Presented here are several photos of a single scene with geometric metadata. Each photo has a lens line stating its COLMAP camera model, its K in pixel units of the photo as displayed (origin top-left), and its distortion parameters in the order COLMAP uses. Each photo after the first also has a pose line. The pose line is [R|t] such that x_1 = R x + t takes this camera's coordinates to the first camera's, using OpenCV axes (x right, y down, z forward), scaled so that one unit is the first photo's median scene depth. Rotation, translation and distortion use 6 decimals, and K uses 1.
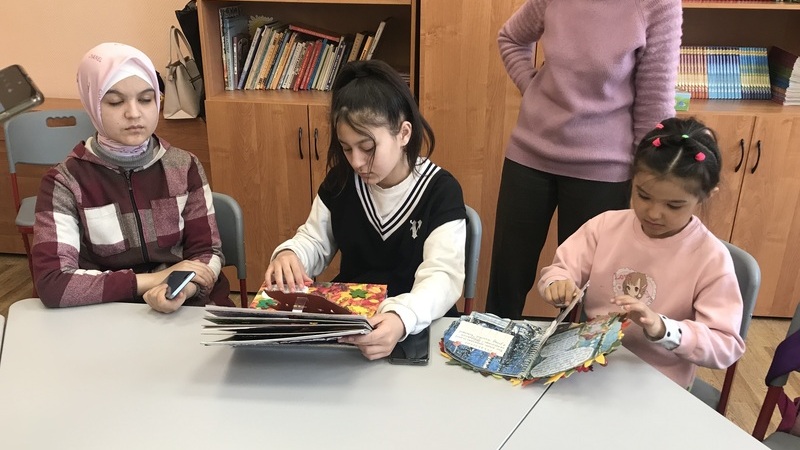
lens RADIAL K [[650.7, 0, 403.0], [0, 650.7, 224.8], [0, 0, 1]] dist [-0.007063, 0.006058]
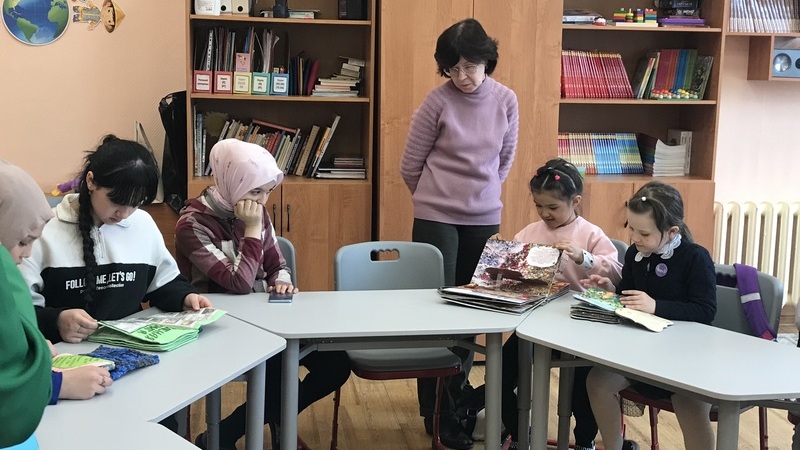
lens RADIAL K [[988.3, 0, 398.9], [0, 988.3, 225.3], [0, 0, 1]] dist [0.012303, 0.000000]
pose [[0.969303, -0.032725, 0.243681, -0.363928], [0.081509, 0.977826, -0.192908, 0.237617], [-0.231965, 0.206849, 0.950477, -0.691215]]
